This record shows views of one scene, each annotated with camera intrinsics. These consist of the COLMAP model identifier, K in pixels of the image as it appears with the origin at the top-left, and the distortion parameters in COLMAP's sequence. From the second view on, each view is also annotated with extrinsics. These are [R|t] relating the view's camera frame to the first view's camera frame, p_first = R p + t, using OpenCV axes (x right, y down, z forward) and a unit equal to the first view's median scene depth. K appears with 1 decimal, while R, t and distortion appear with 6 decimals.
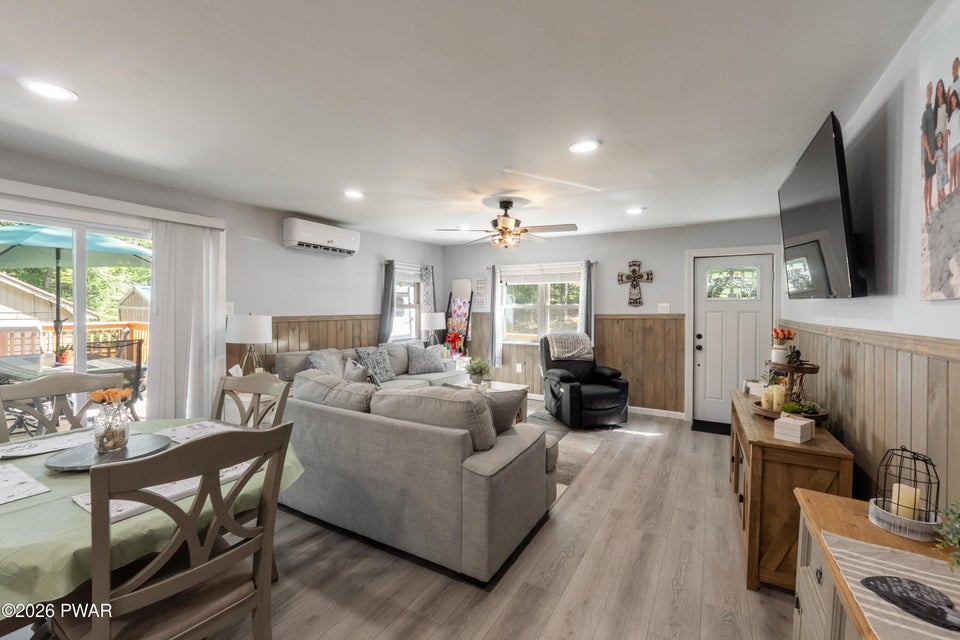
lens RADIAL K [[405.3, 0, 473.3], [0, 405.3, 322.1], [0, 0, 1]] dist [-0.008702, 0.000227]
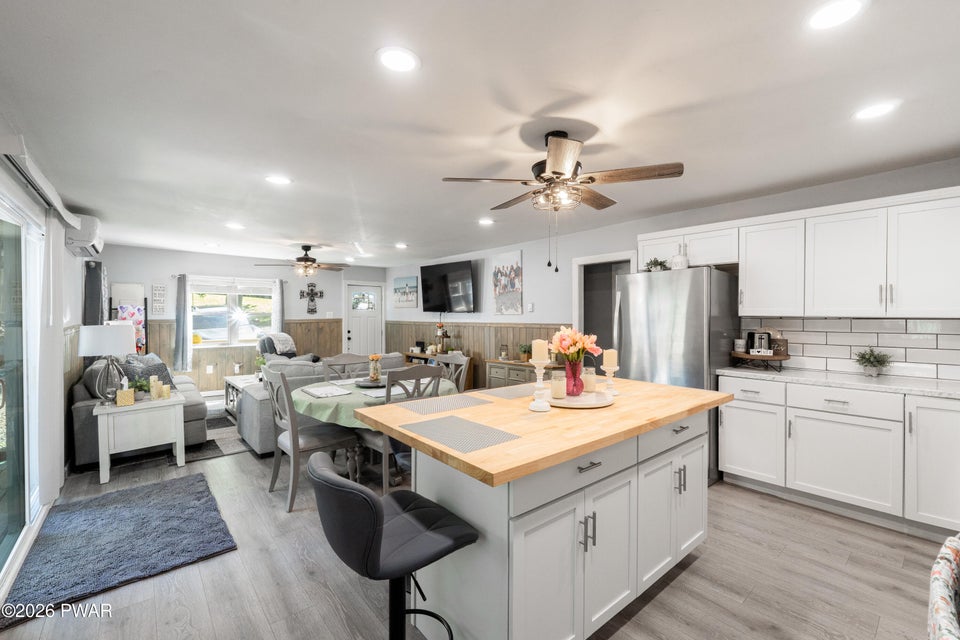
lens RADIAL K [[405.3, 0, 489.0], [0, 405.3, 315.5], [0, 0, 1]] dist [-0.008702, 0.000227]
pose [[0.311993, -0.006397, 0.950063, -0.843685], [0.029664, 0.999555, -0.003011, -0.009049], [-0.949621, 0.029122, 0.312044, -0.087369]]
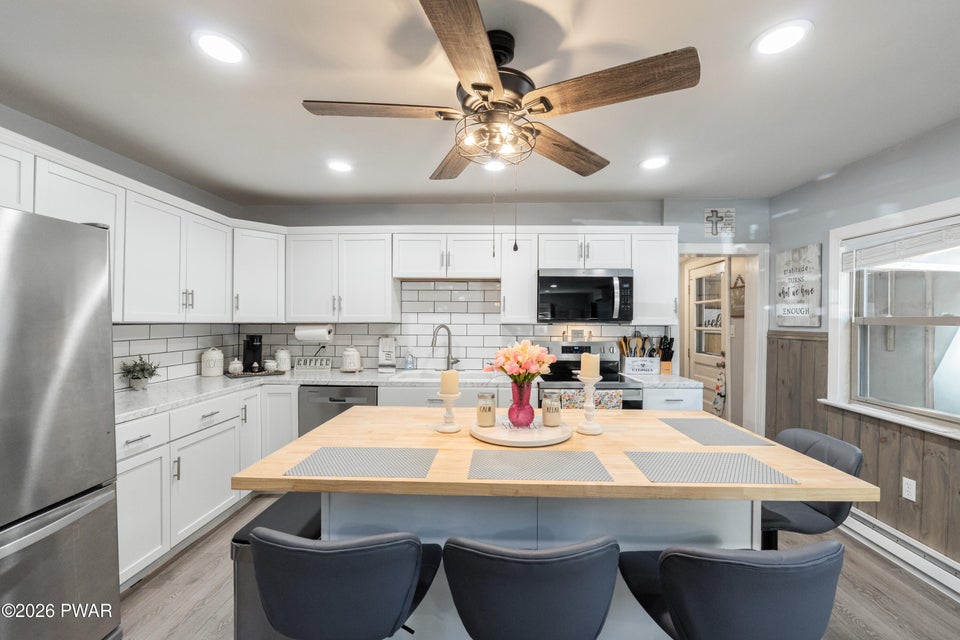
lens RADIAL K [[405.3, 0, 486.3], [0, 405.3, 319.5], [0, 0, 1]] dist [-0.008702, 0.000227]
pose [[-0.871218, -0.014264, -0.490690, -0.252242], [-0.027971, 0.999396, 0.020612, -0.018540], [0.490099, 0.031683, -0.871091, 0.226138]]
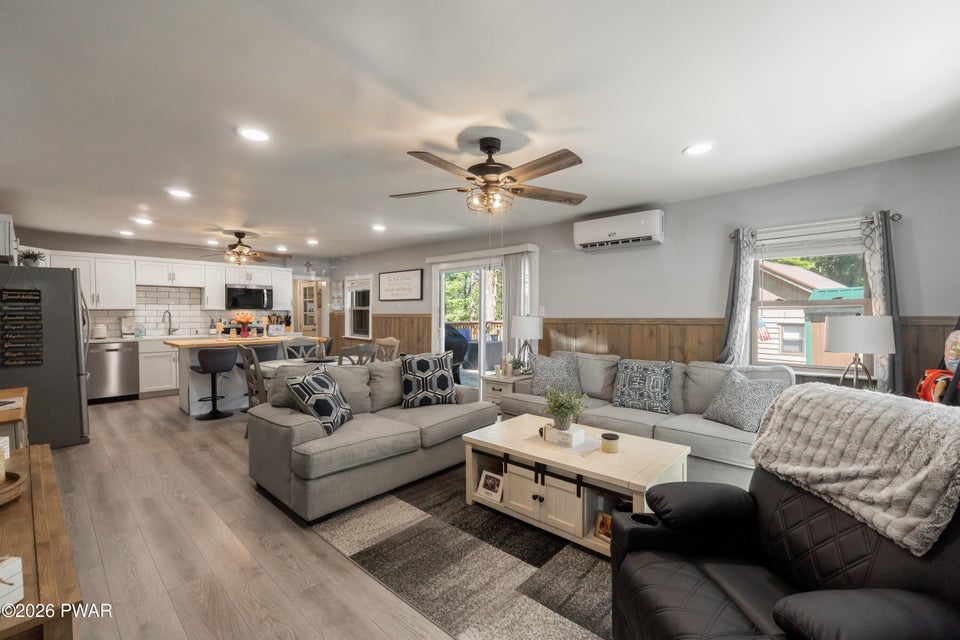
lens RADIAL K [[405.3, 0, 481.7], [0, 405.3, 327.4], [0, 0, 1]] dist [-0.008702, 0.000227]
pose [[-0.199221, 0.026761, -0.979589, 0.529126], [-0.031740, 0.998926, 0.033744, -0.014600], [0.979441, 0.037815, -0.198157, 0.824937]]
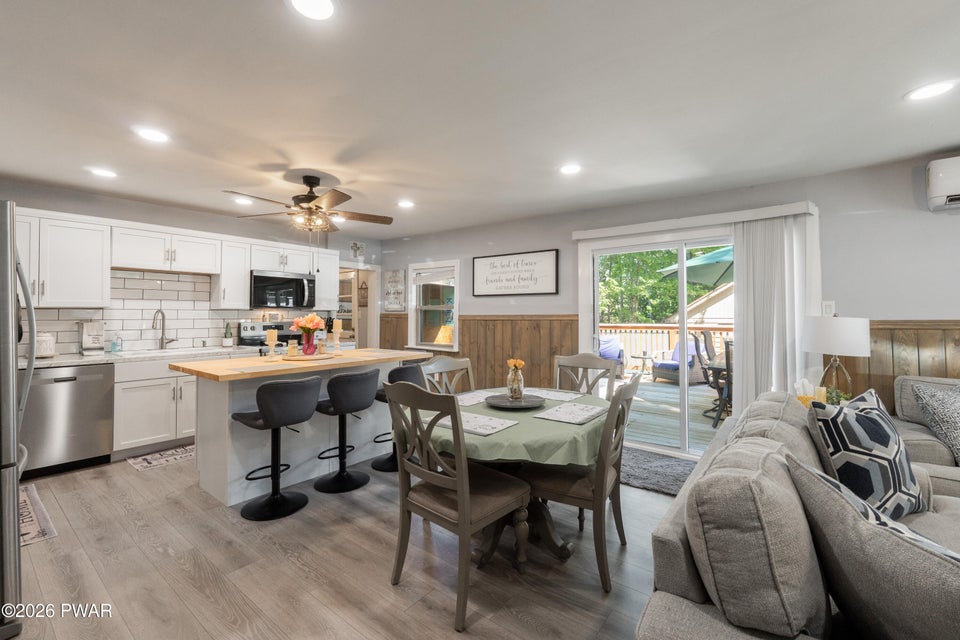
lens RADIAL K [[405.3, 0, 484.8], [0, 405.3, 310.9], [0, 0, 1]] dist [-0.008702, 0.000227]
pose [[-0.108058, -0.017211, -0.993996, 0.198035], [-0.028895, 0.999482, -0.014165, 0.001255], [0.993725, 0.027191, -0.108499, 0.319239]]
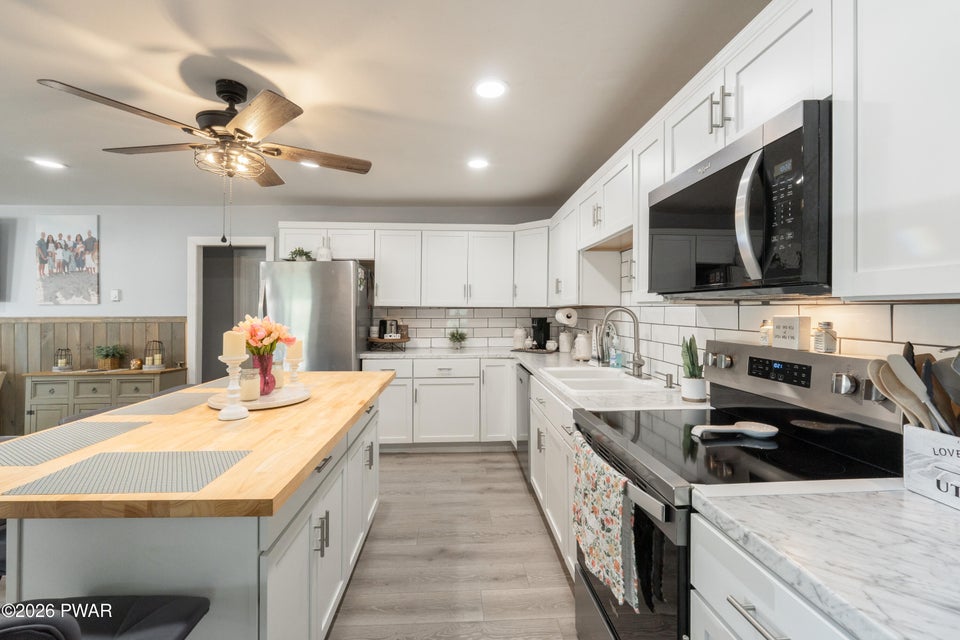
lens RADIAL K [[405.3, 0, 470.9], [0, 405.3, 305.5], [0, 0, 1]] dist [-0.008702, 0.000227]
pose [[-0.553848, 0.000559, 0.832618, -0.824183], [0.022138, 0.999656, 0.014055, -0.006091], [-0.832324, 0.026217, -0.553670, 0.003113]]
